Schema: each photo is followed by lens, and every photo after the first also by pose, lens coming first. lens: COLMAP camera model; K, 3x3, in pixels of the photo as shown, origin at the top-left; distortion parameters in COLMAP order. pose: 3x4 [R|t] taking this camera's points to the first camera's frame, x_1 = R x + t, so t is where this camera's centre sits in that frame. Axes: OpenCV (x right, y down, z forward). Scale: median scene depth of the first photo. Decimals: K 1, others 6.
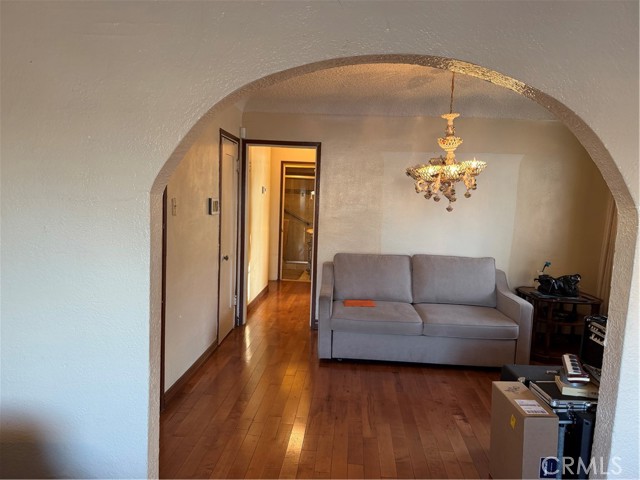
lens RADIAL K [[439.3, 0, 322.8], [0, 439.3, 244.5], [0, 0, 1]] dist [0.006364, 0.000581]
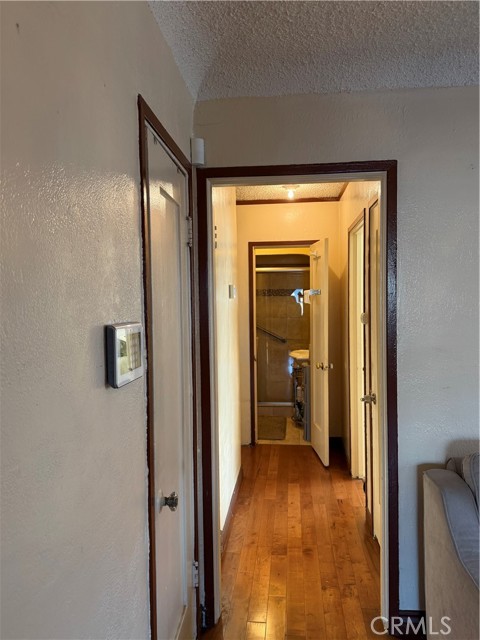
lens RADIAL K [[491.6, 0, 239.2], [0, 491.6, 317.6], [0, 0, 1]] dist [0.007900, -0.000781]
pose [[0.997042, -0.054872, -0.053820, -0.128680], [0.050663, 0.995768, -0.076679, -0.066645], [0.057800, 0.073725, 0.995602, 0.567031]]
